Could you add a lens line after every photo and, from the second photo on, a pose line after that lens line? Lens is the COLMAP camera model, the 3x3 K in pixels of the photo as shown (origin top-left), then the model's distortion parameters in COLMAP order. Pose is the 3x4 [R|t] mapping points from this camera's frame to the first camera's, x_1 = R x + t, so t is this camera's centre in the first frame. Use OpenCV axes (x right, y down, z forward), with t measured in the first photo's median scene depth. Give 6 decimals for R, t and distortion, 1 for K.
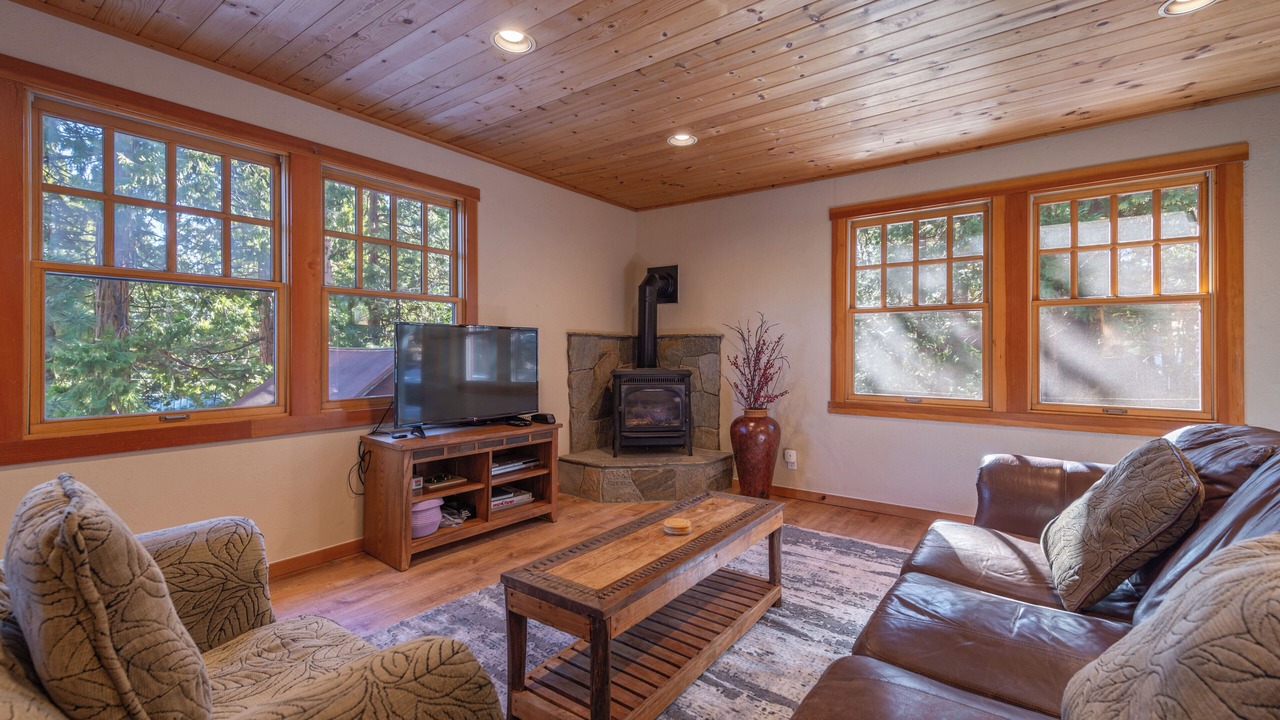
lens RADIAL K [[541.5, 0, 641.2], [0, 541.5, 353.3], [0, 0, 1]] dist [0.002867, -0.000704]
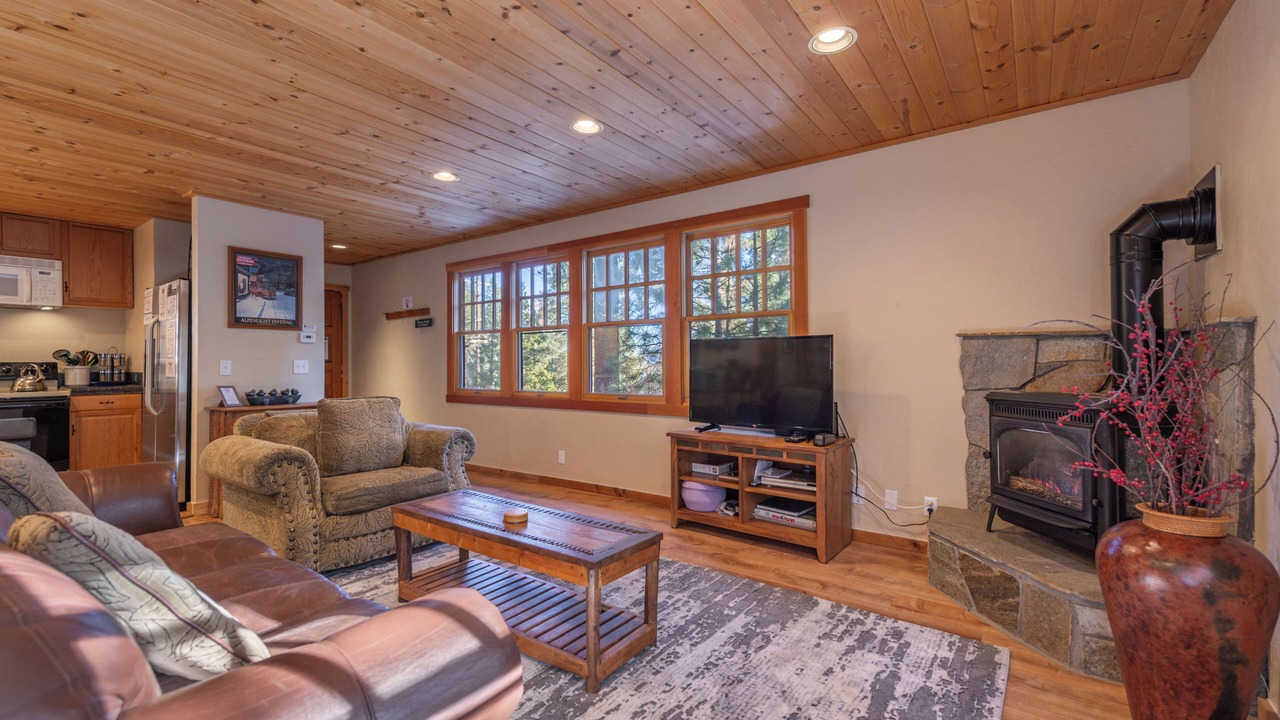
lens RADIAL K [[541.5, 0, 651.0], [0, 541.5, 361.0], [0, 0, 1]] dist [0.002867, -0.000704]
pose [[0.004487, -0.002887, -0.999986, 0.745566], [0.000711, 0.999996, -0.002884, -0.001910], [0.999990, -0.000698, 0.004489, 0.791239]]
